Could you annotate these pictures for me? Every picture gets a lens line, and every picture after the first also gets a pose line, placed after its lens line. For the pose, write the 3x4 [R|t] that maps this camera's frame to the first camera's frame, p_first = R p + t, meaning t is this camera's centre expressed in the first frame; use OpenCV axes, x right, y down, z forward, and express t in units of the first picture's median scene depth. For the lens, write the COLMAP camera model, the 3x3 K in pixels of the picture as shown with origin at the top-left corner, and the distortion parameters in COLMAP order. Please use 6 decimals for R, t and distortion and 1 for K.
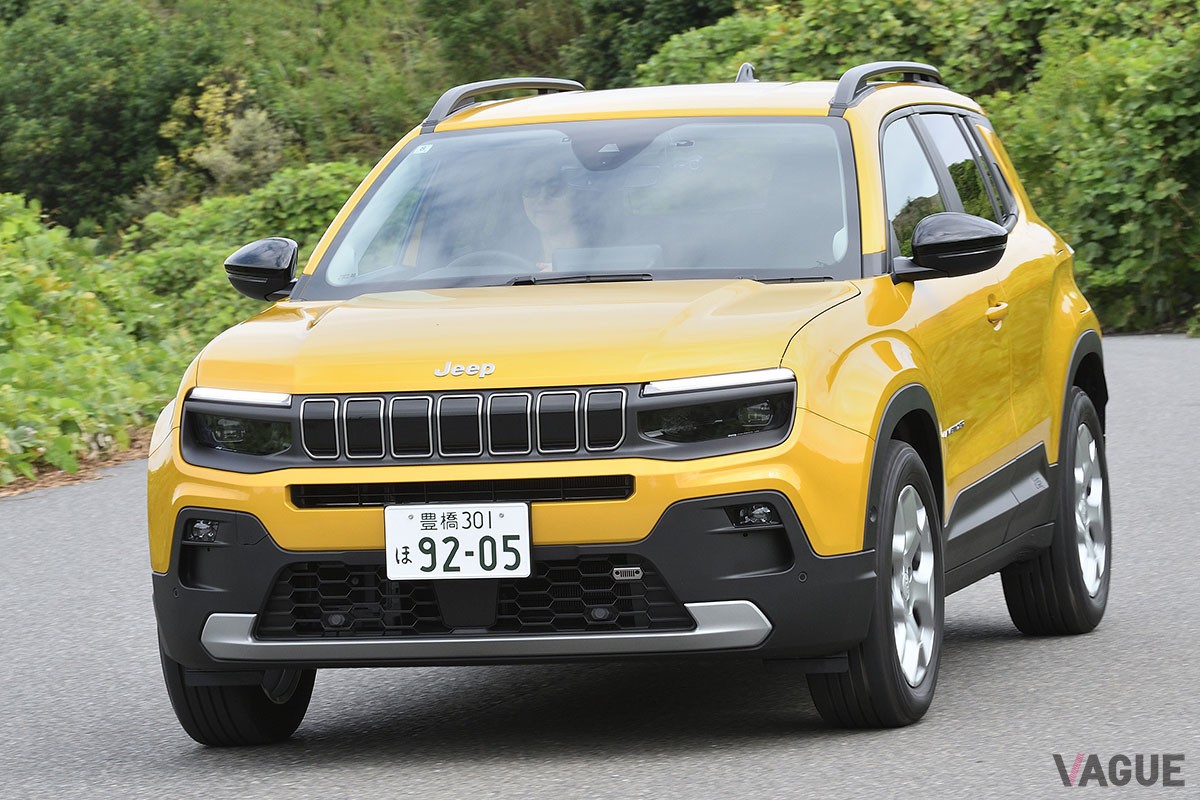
lens RADIAL K [[6322.0, 0, 600.4], [0, 6322.0, 400.9], [0, 0, 1]] dist [-0.656306, 0.000000]
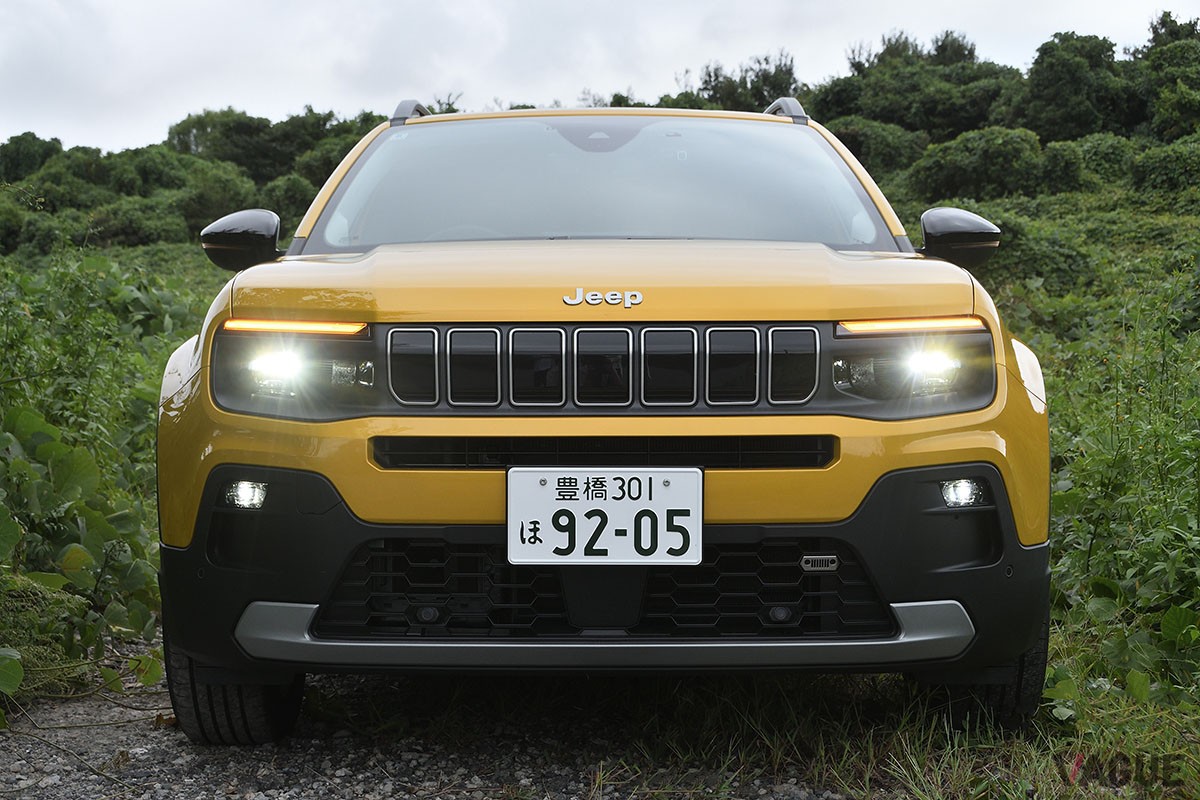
lens RADIAL K [[2207.7, 0, 594.3], [0, 2207.7, 397.9], [0, 0, 1]] dist [-0.218631, 0.000000]
pose [[0.974443, 0.039883, 0.221066, -0.083198], [-0.029207, 0.998253, -0.051354, 0.021702], [-0.222728, 0.043585, 0.973906, 0.740344]]
